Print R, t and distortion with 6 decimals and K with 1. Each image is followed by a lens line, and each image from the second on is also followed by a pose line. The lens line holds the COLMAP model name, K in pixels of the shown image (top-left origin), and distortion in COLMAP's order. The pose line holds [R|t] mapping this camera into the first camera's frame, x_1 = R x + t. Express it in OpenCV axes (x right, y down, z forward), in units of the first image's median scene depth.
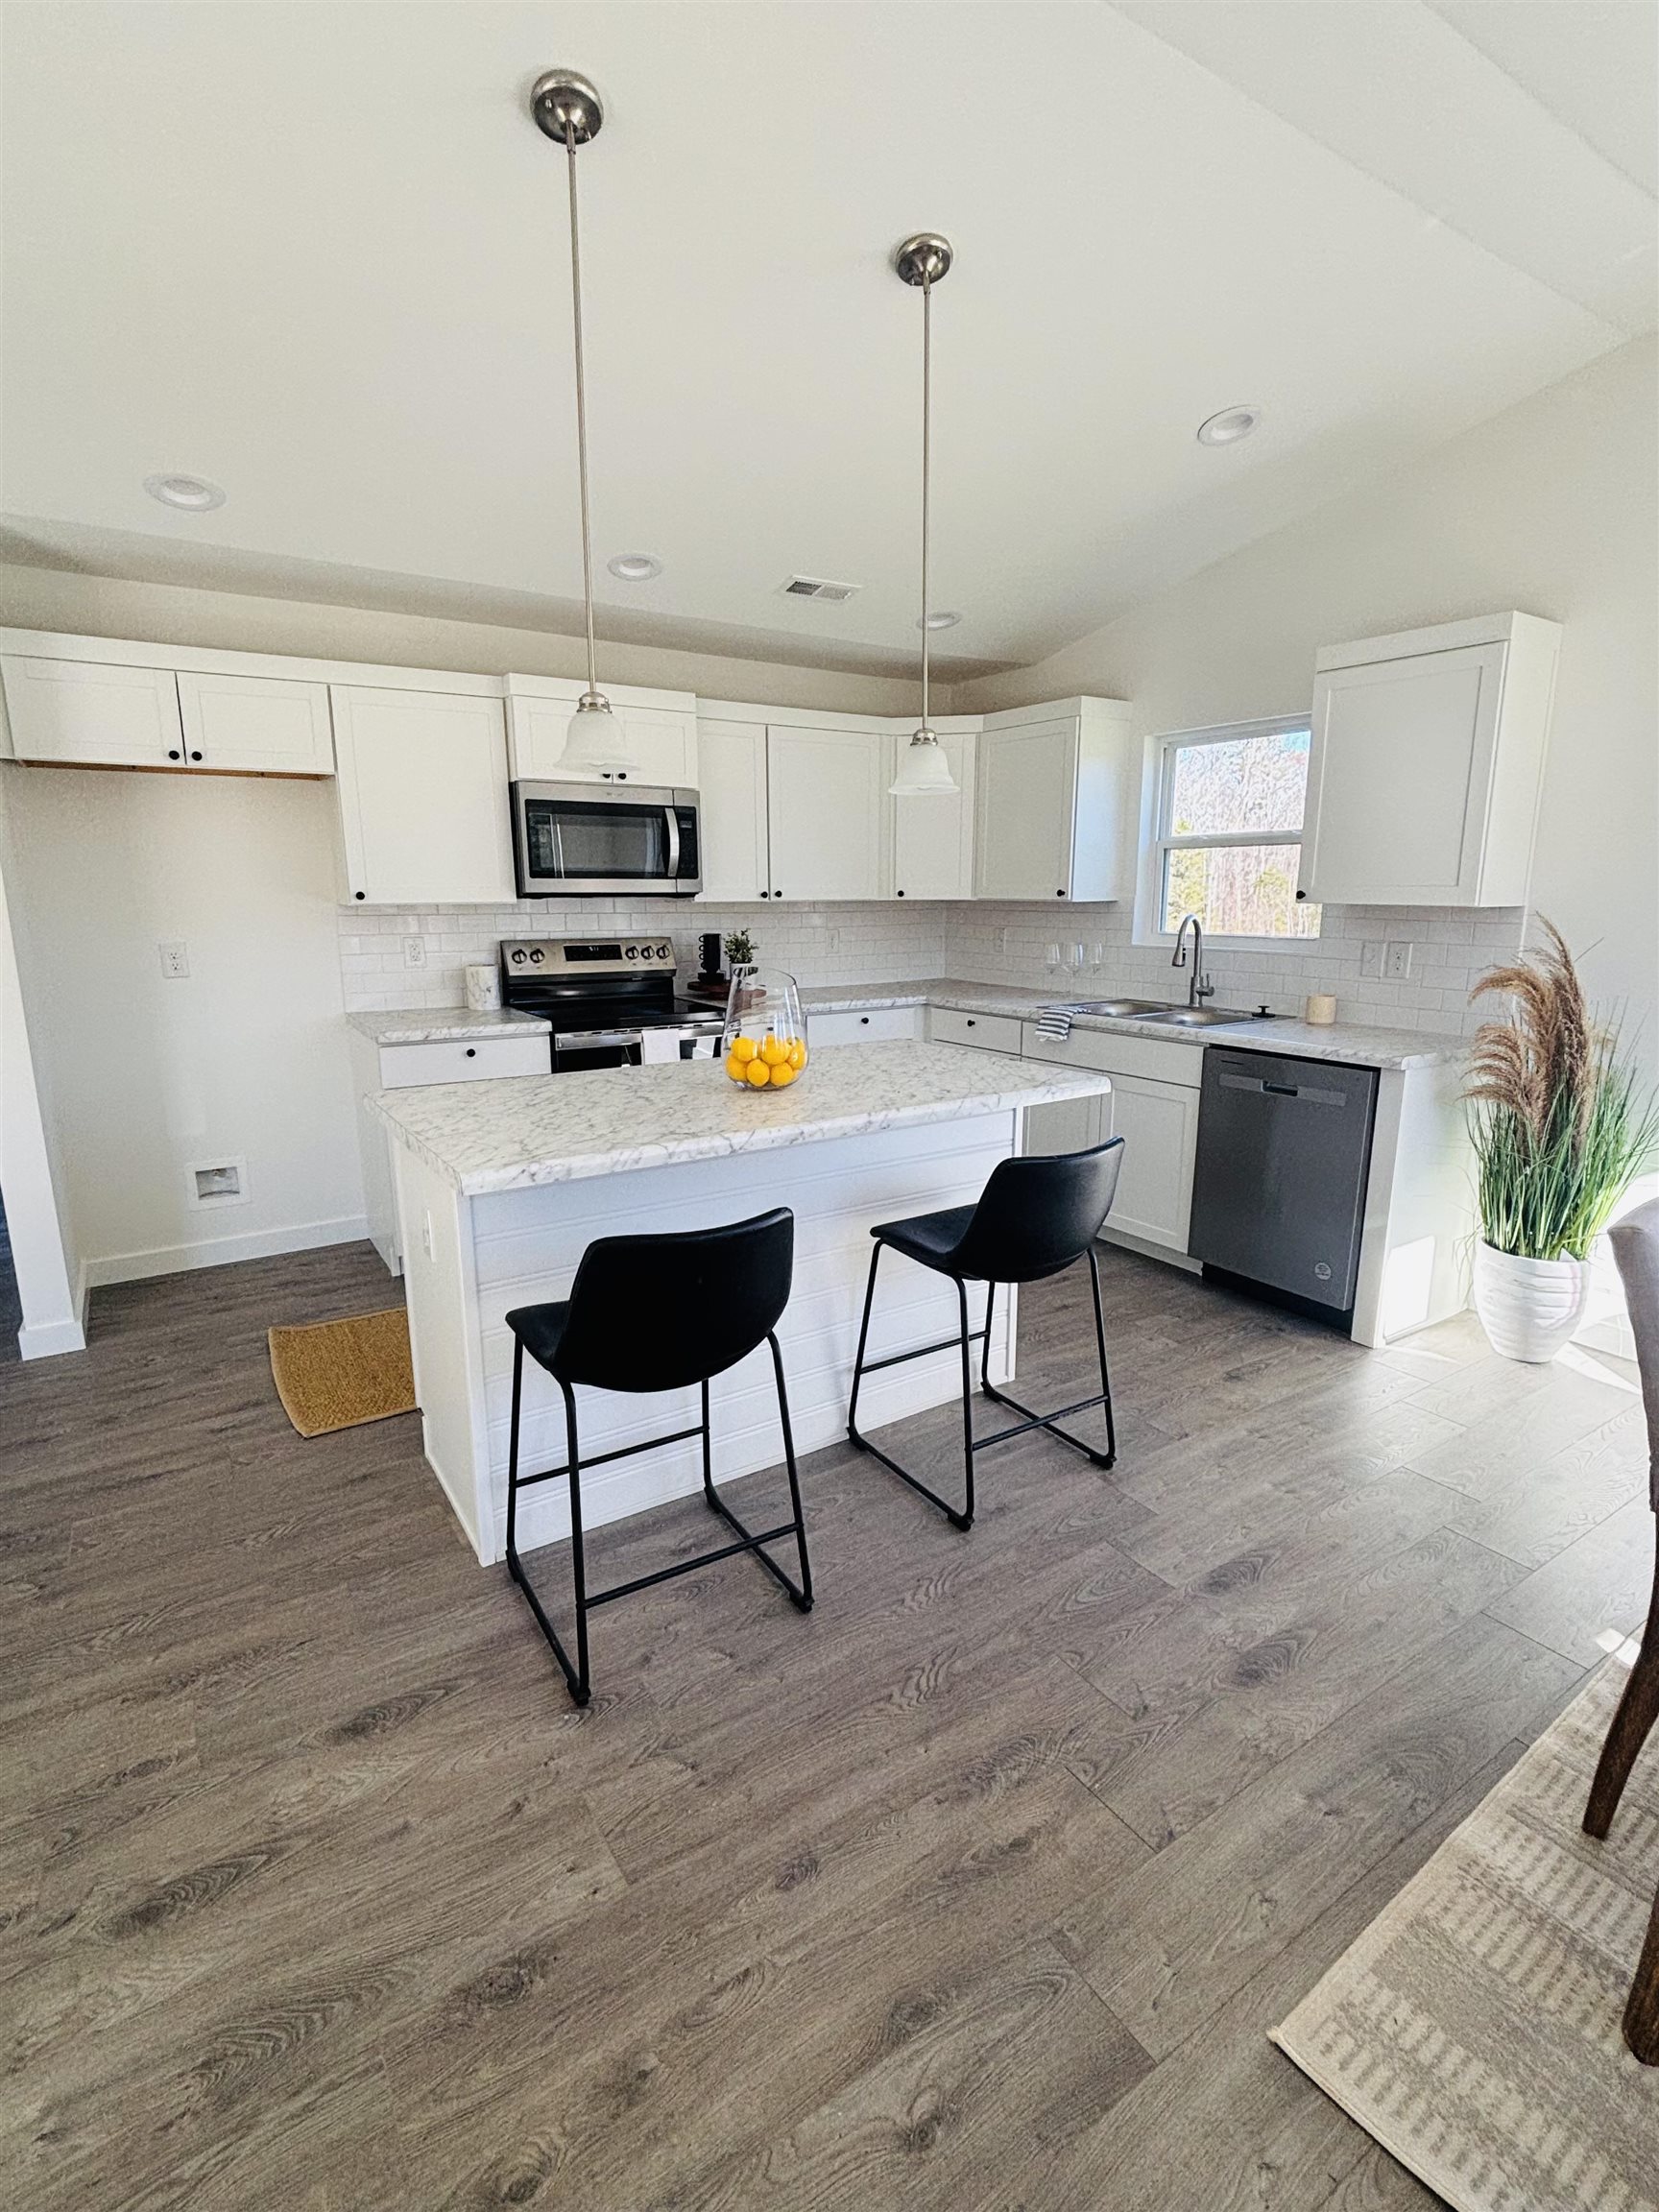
lens RADIAL K [[1044.5, 0, 826.1], [0, 1044.5, 1103.2], [0, 0, 1]] dist [0.001922, 0.001040]
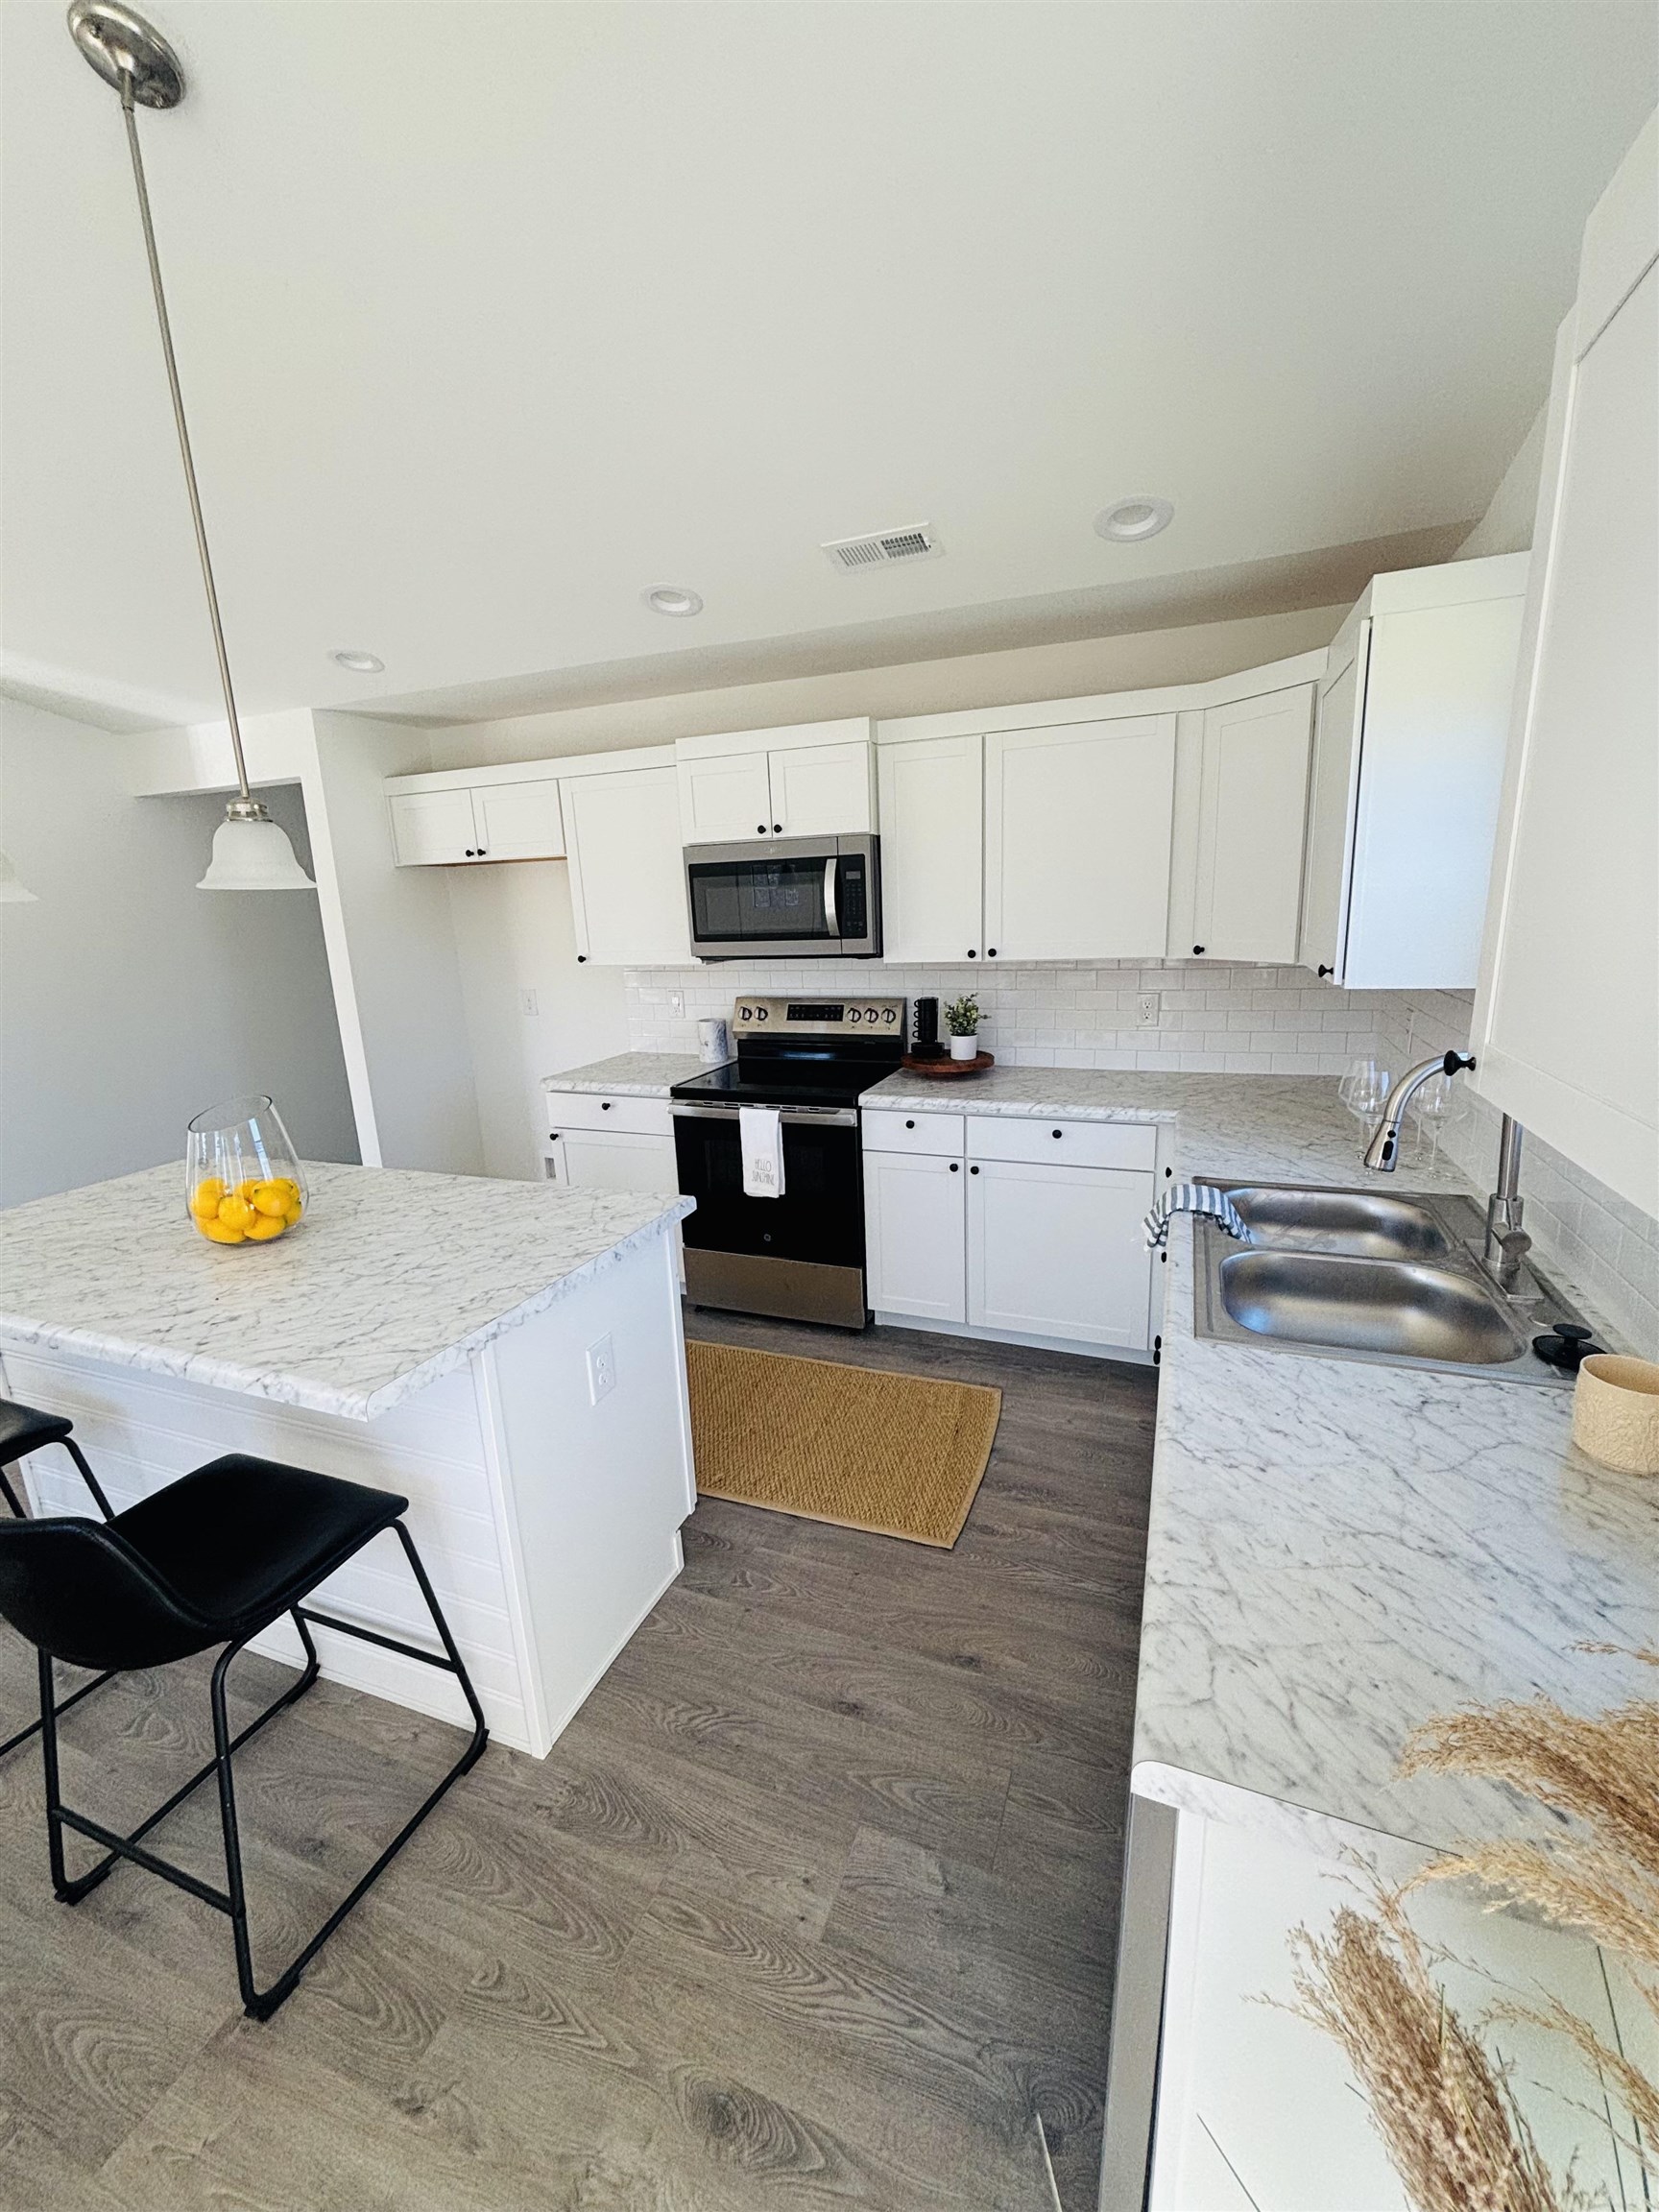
lens RADIAL K [[895.0, 0, 829.8], [0, 895.0, 1103.2], [0, 0, 1]] dist [0.000825, -0.000303]
pose [[0.595990, 0.157954, -0.787303, 0.444522], [-0.124839, 0.986767, 0.103468, -0.150857], [0.793228, 0.036620, 0.607822, 0.528601]]
